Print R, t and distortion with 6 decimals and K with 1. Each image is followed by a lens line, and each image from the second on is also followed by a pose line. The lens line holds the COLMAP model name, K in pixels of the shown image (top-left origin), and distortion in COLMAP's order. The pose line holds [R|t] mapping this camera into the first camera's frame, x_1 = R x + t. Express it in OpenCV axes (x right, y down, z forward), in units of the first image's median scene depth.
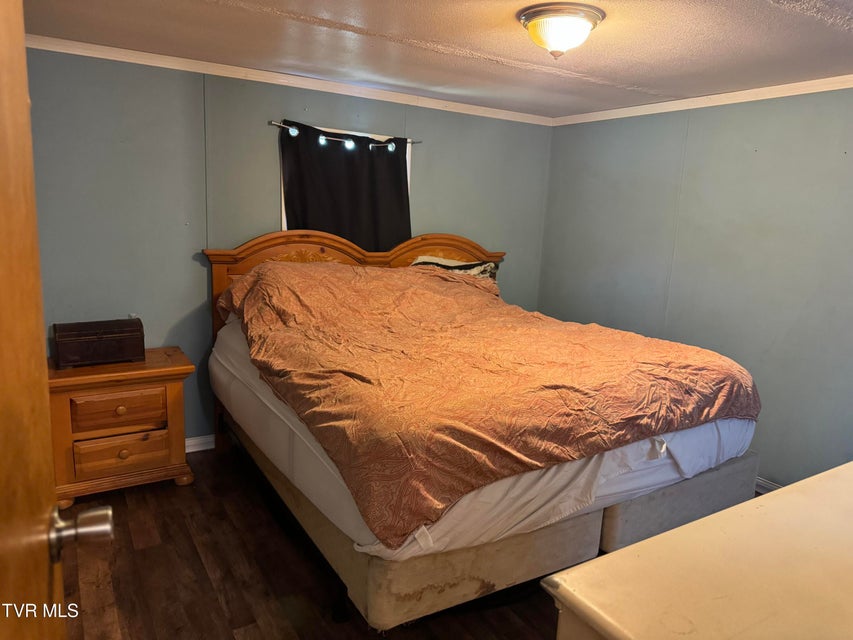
lens RADIAL K [[601.9, 0, 426.5], [0, 601.9, 320.0], [0, 0, 1]] dist [0.100237, -0.131783]
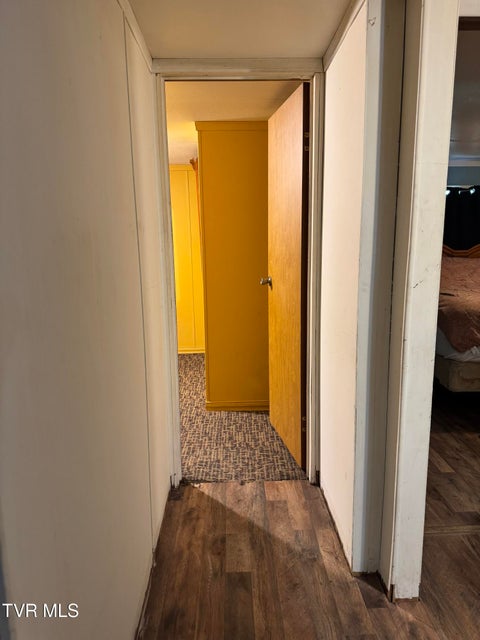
lens RADIAL K [[451.6, 0, 240.0], [0, 451.6, 320.0], [0, 0, 1]] dist [0.100237, -0.131783]
pose [[0.863586, 0.044224, -0.502258, 0.097104], [-0.046519, 0.998886, 0.007967, 0.241230], [0.502051, 0.016484, 0.864681, -1.044401]]
